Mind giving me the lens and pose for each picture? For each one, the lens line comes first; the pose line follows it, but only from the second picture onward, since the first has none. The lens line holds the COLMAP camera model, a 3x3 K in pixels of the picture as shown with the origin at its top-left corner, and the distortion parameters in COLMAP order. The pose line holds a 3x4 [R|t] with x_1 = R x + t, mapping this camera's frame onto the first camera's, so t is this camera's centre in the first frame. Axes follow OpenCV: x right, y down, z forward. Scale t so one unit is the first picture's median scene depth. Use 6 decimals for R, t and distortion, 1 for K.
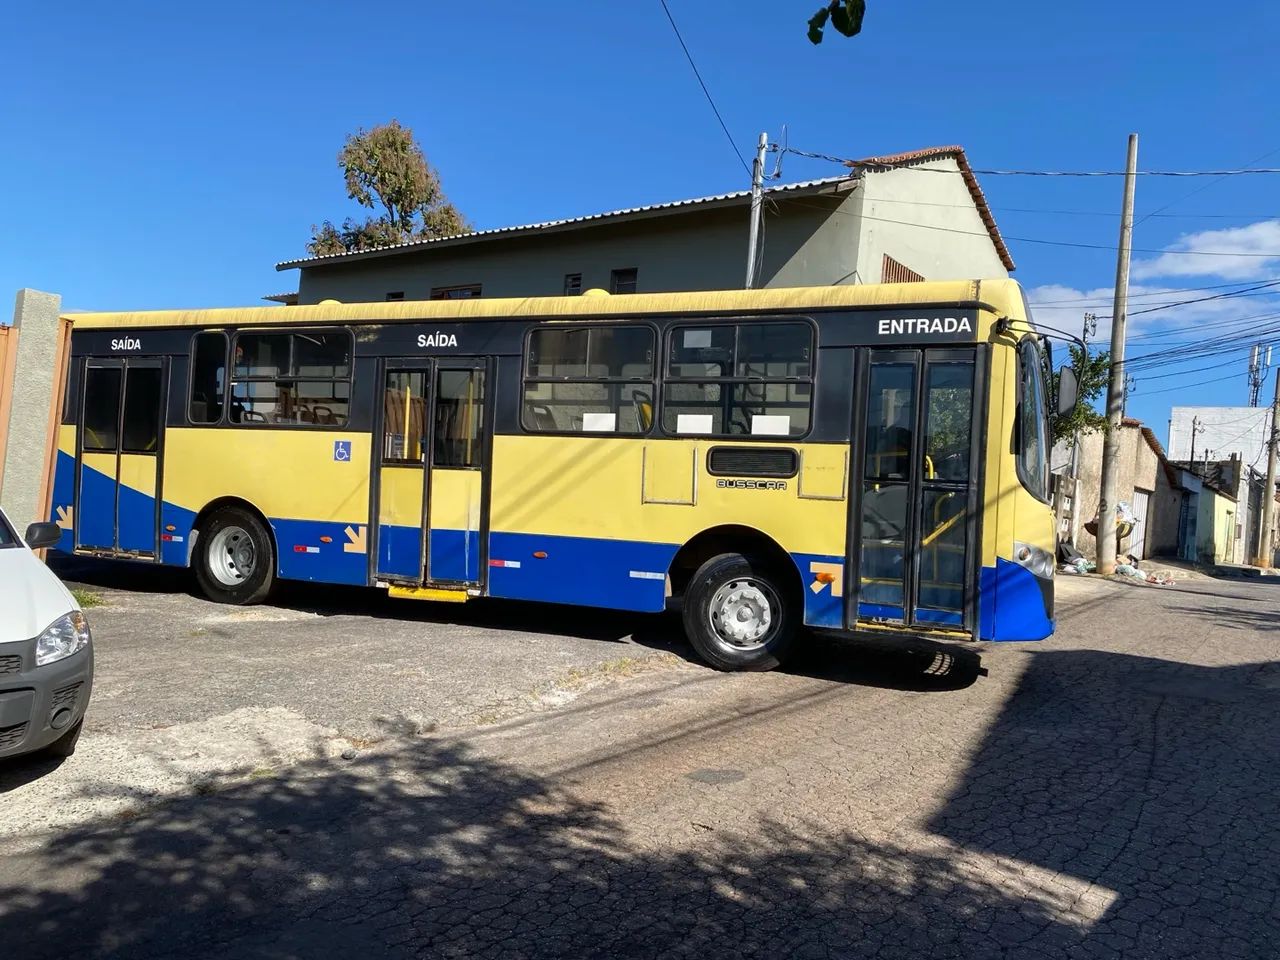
lens RADIAL K [[990.6, 0, 640.0], [0, 990.6, 480.0], [0, 0, 1]] dist [0.038741, -0.060361]
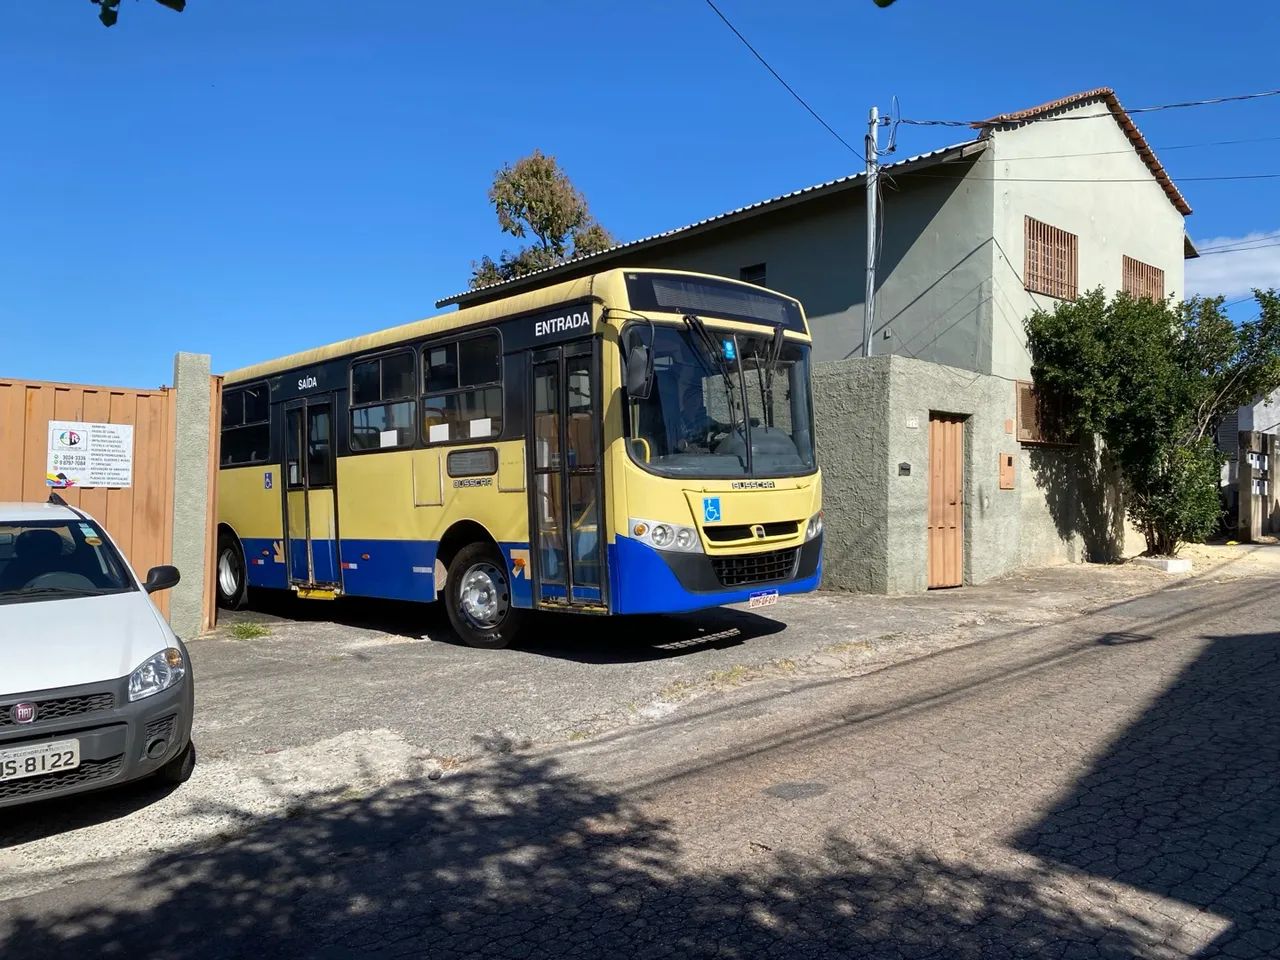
lens RADIAL K [[986.3, 0, 640.0], [0, 986.3, 480.0], [0, 0, 1]] dist [0.036411, -0.042637]
pose [[0.976060, -0.079264, -0.202542, 0.150047], [0.078593, 0.996842, -0.011370, 0.001541], [0.202804, -0.004820, 0.979208, 0.045543]]
